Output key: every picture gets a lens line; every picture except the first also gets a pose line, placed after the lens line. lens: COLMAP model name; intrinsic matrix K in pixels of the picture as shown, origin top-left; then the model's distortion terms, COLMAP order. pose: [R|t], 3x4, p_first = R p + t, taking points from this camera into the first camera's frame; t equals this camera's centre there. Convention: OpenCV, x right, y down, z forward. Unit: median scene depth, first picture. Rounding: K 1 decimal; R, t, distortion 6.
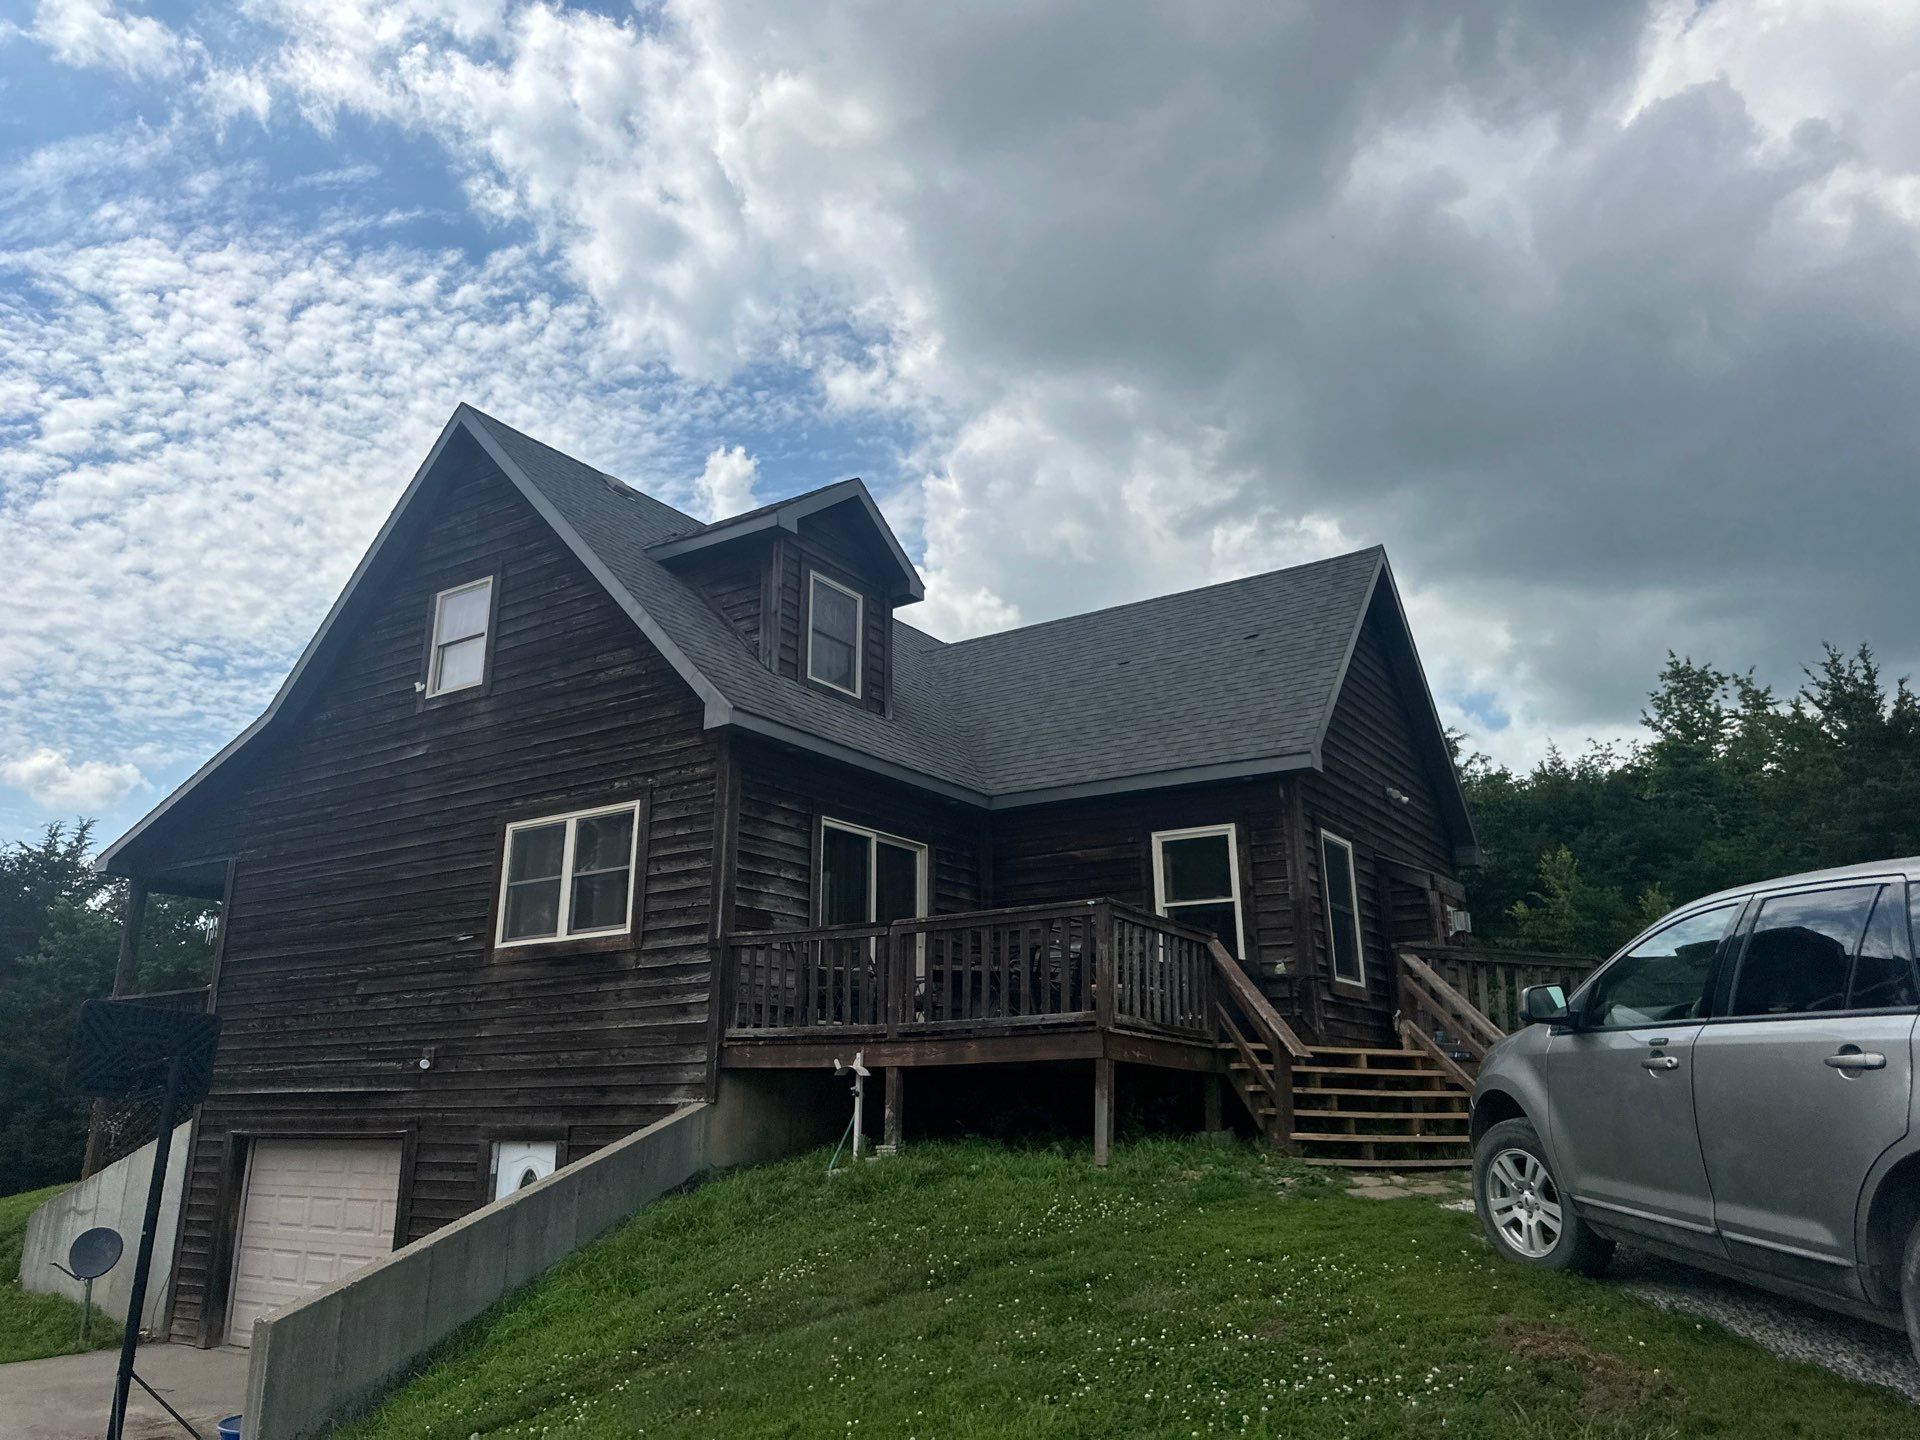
lens RADIAL K [[1374.6, 0, 897.0], [0, 1374.6, 718.2], [0, 0, 1]] dist [-0.000757, -0.000674]
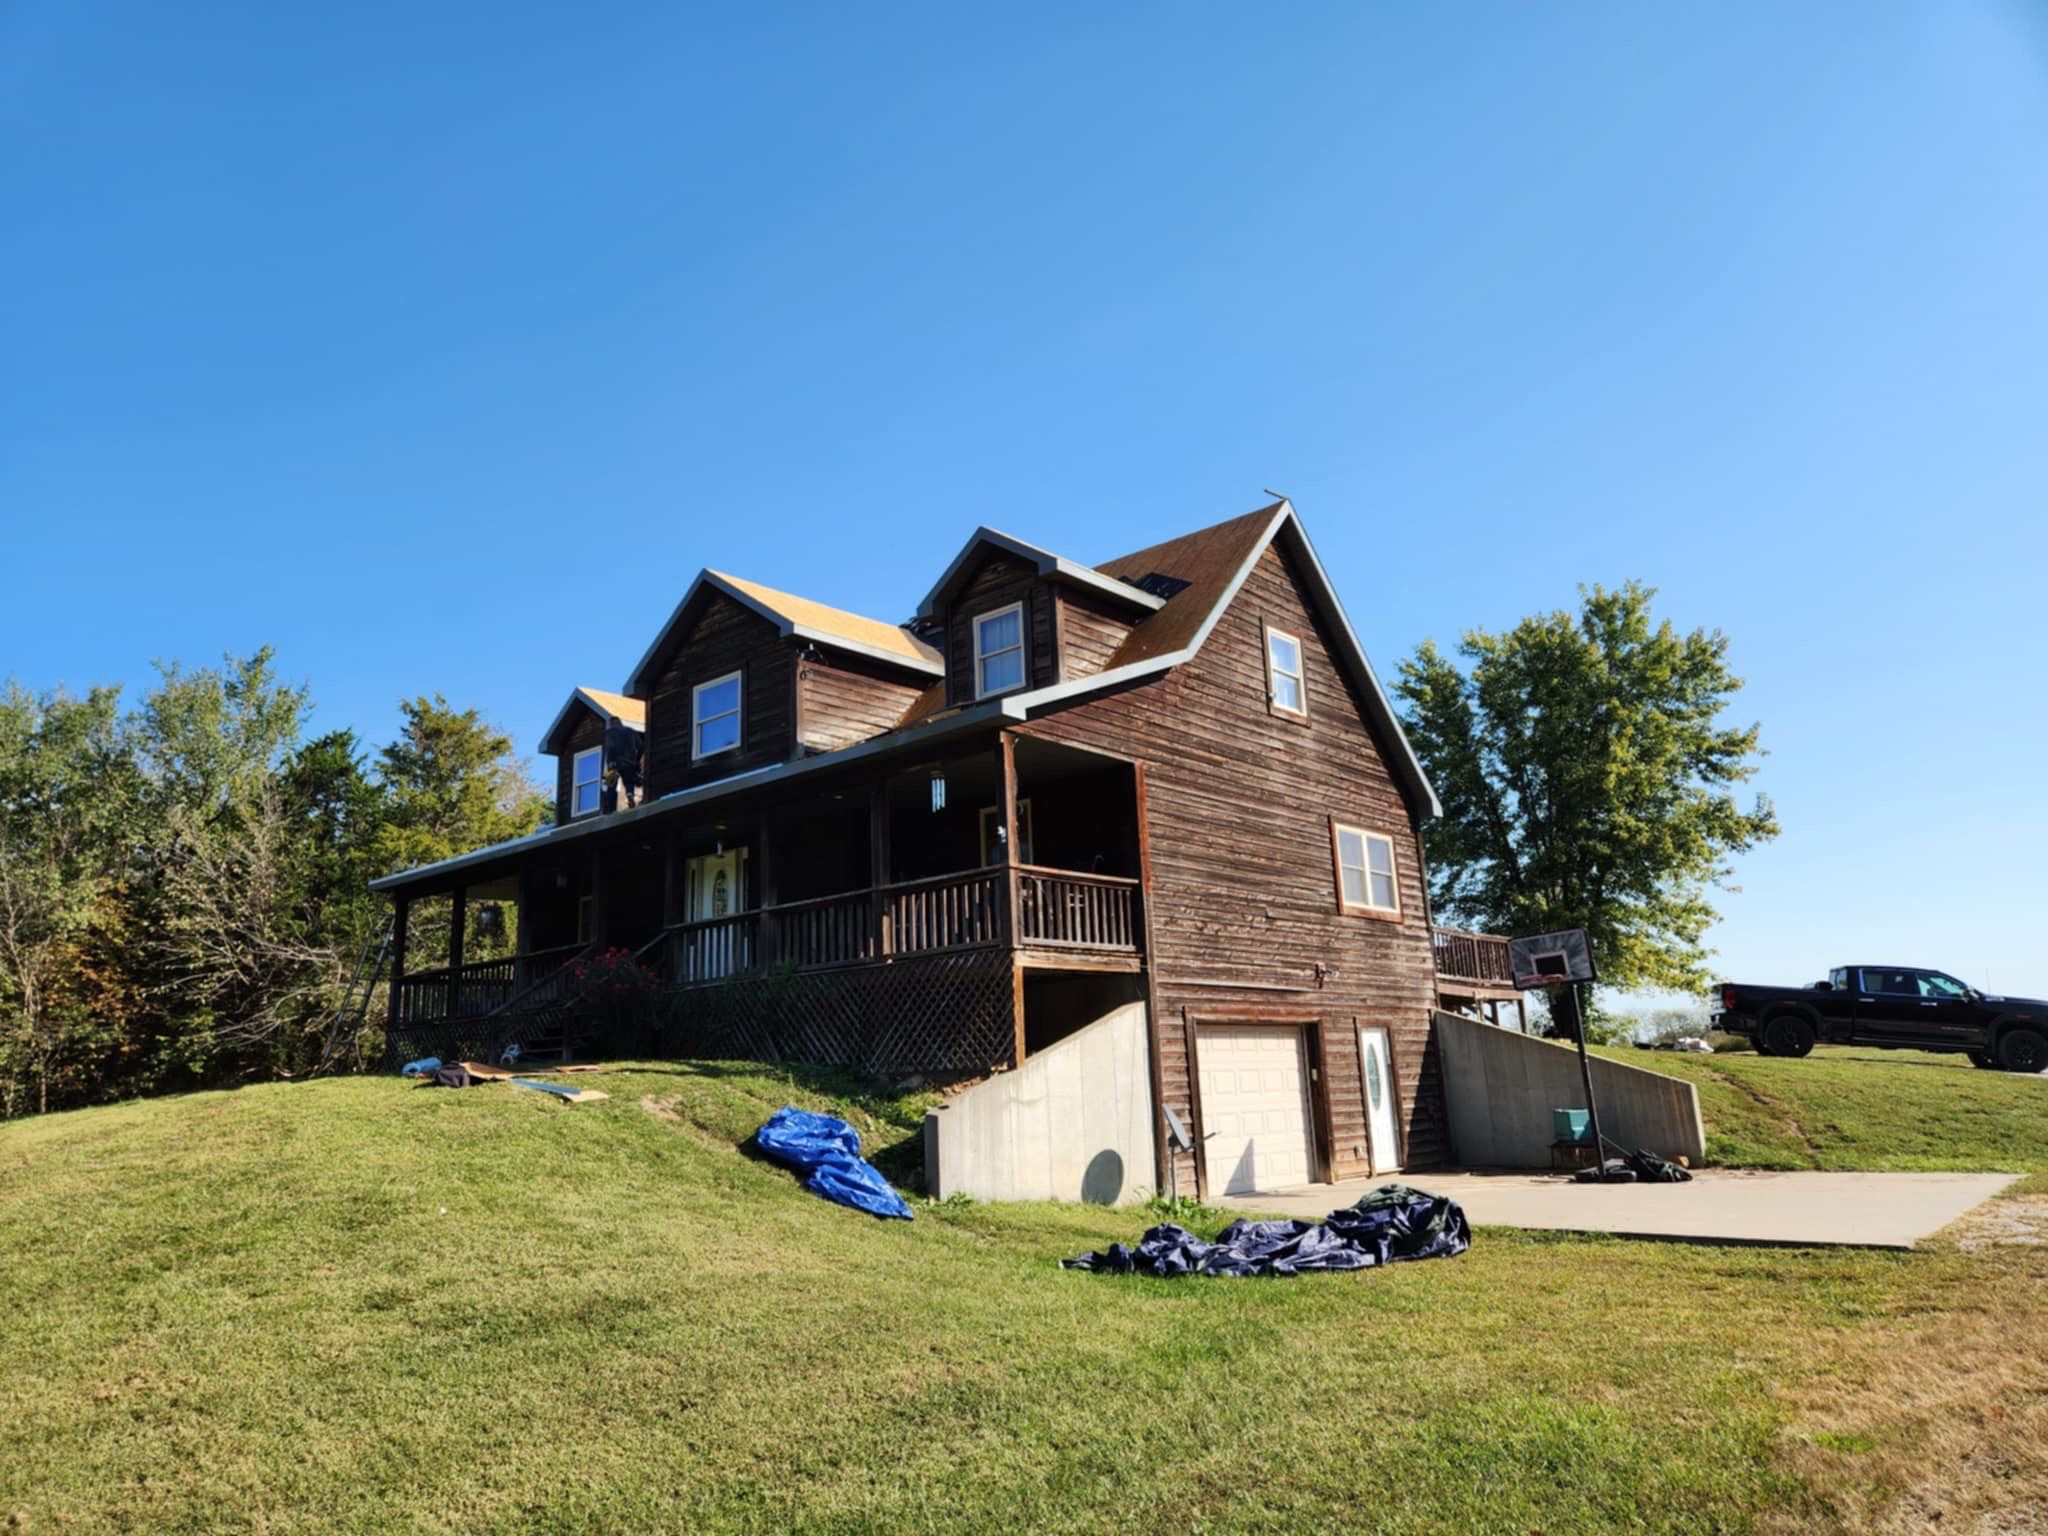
lens RADIAL K [[1359.1, 0, 997.0], [0, 1359.1, 754.6], [0, 0, 1]] dist [0.063464, -0.046719]
pose [[0.114225, 0.228940, 0.966716, -1.826175], [-0.253974, 0.947478, -0.194375, 0.397614], [-0.960442, -0.223318, 0.166371, 1.134753]]
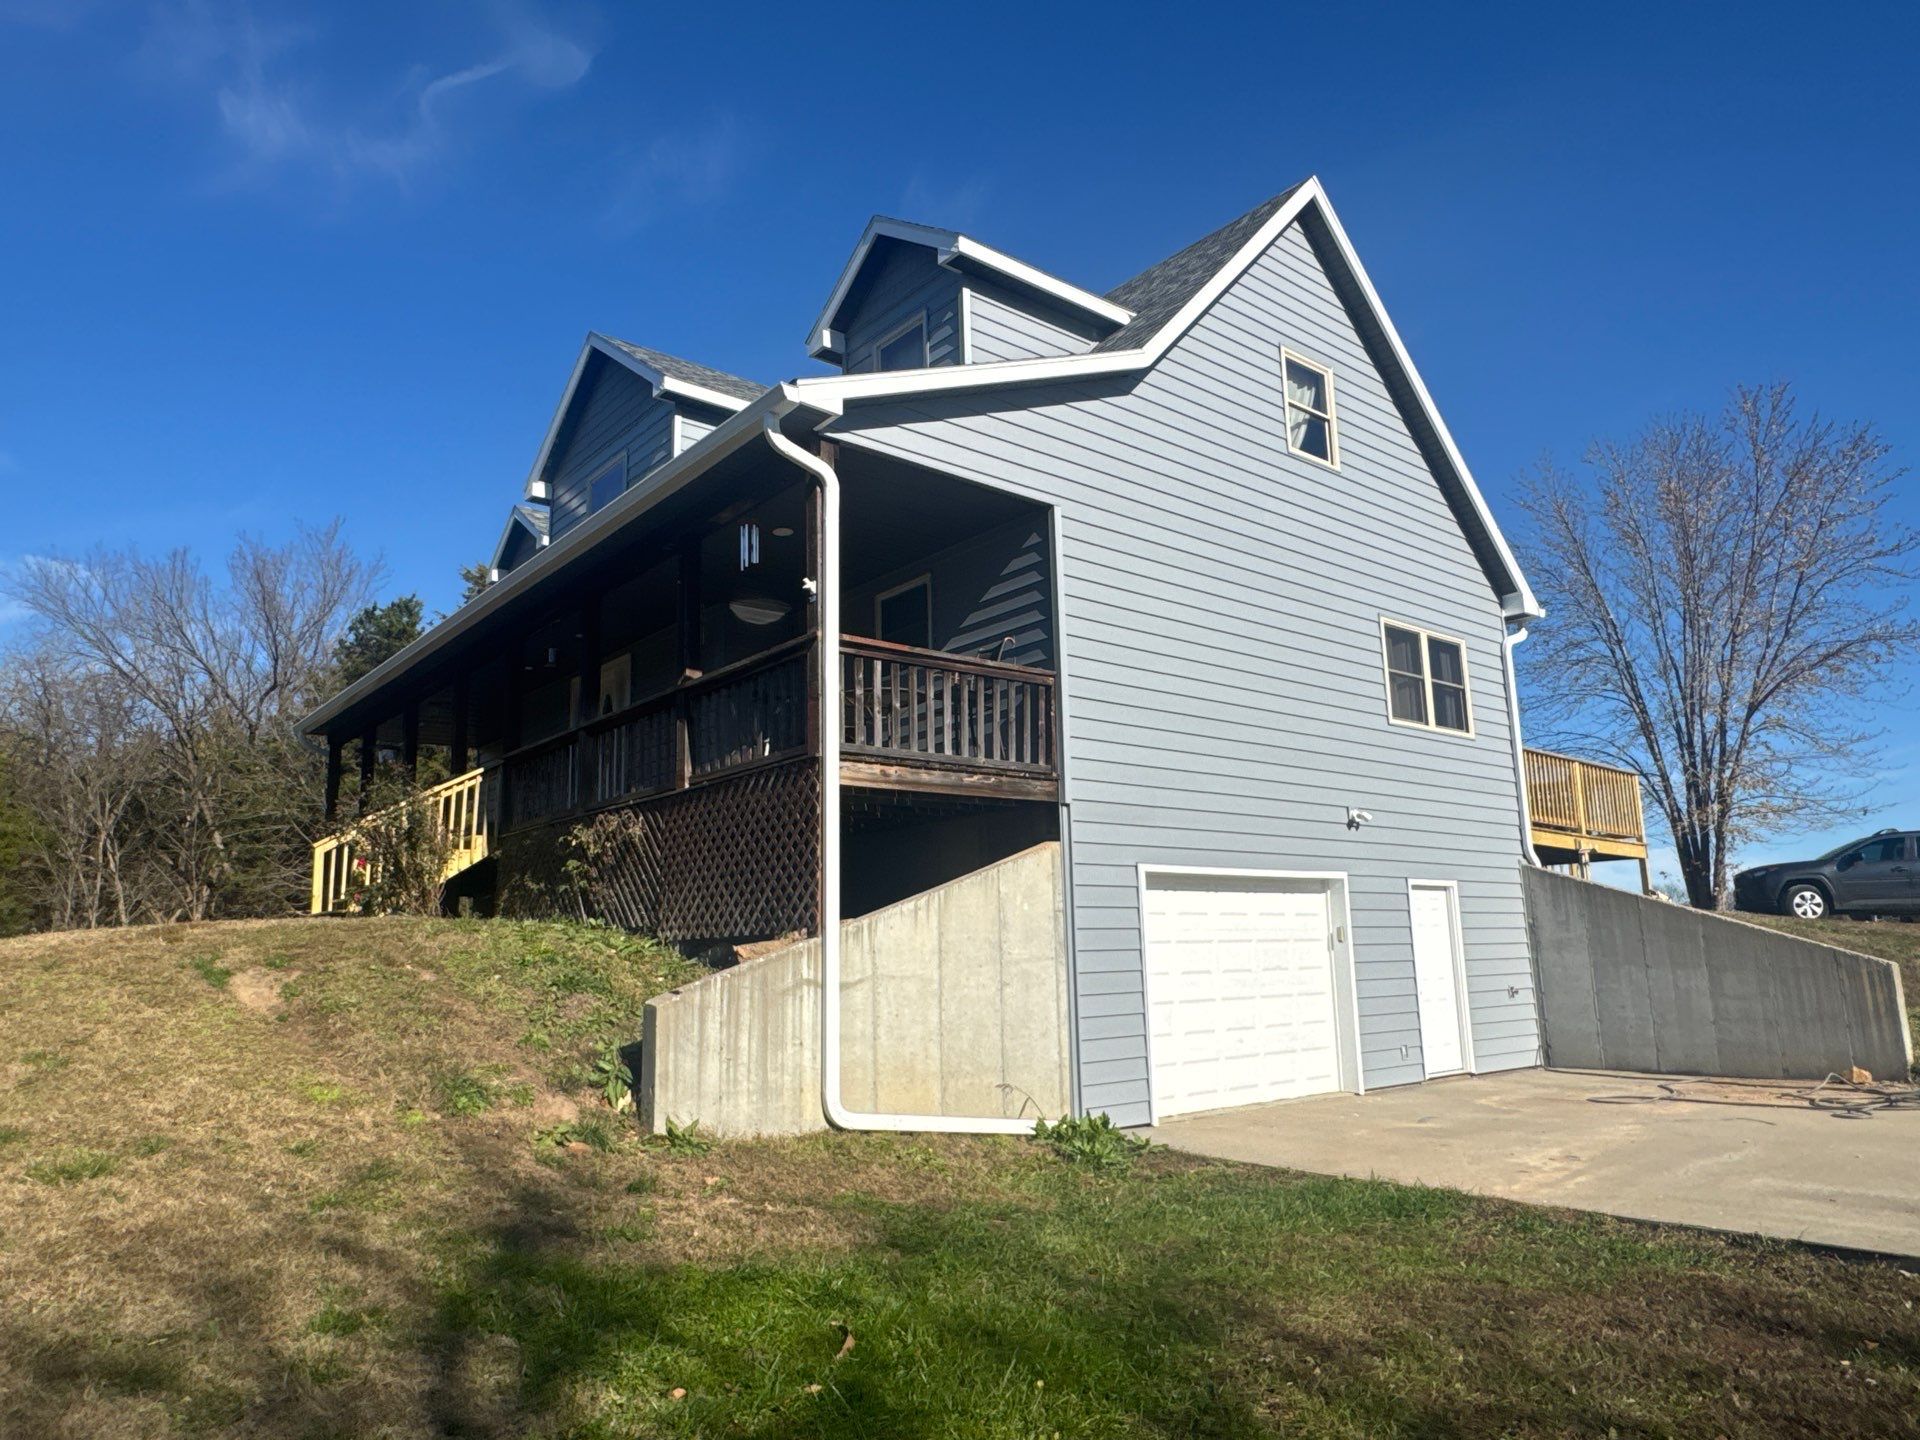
lens RADIAL K [[1246.5, 0, 966.2], [0, 1246.5, 715.4], [0, 0, 1]] dist [-0.008121, 0.007360]
pose [[0.256942, 0.176579, 0.950158, -1.347302], [-0.259231, 0.959729, -0.108257, 0.359786], [-0.931010, -0.218495, 0.292370, 1.008324]]
